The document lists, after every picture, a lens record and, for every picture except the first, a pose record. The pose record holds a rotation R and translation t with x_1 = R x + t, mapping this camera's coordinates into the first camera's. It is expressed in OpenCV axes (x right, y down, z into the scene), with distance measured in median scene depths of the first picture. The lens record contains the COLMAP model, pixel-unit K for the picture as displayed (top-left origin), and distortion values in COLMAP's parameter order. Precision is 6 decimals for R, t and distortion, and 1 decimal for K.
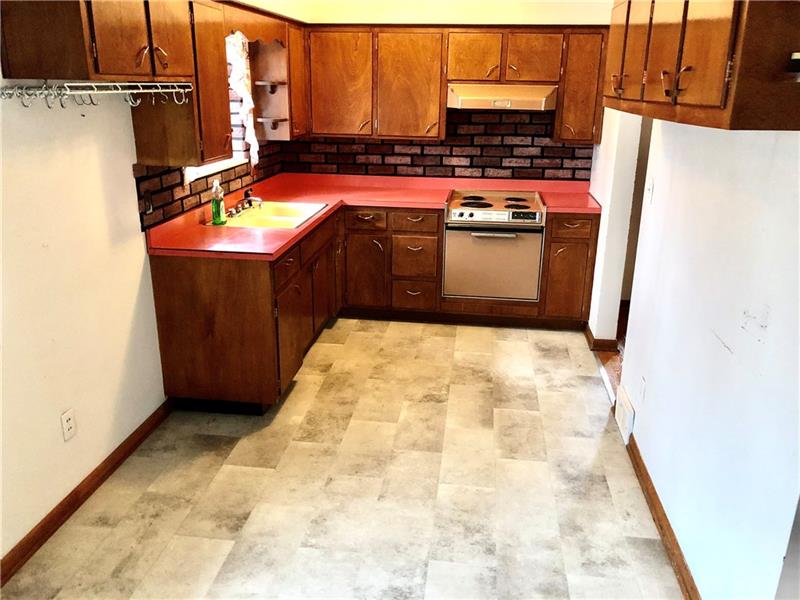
lens RADIAL K [[654.4, 0, 400.0], [0, 654.4, 300.0], [0, 0, 1]] dist [0.034263, 0.001652]
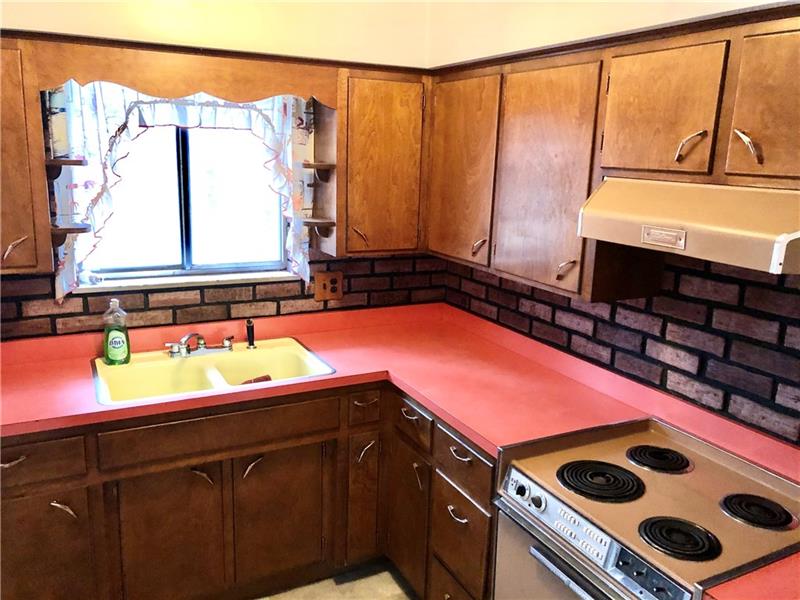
lens RADIAL K [[654.4, 0, 400.0], [0, 654.4, 300.0], [0, 0, 1]] dist [0.034263, 0.001652]
pose [[0.570033, 0.188312, -0.799751, 0.317422], [-0.279123, 0.959874, 0.027067, -0.209986], [0.772757, 0.207800, 0.599722, 0.610566]]
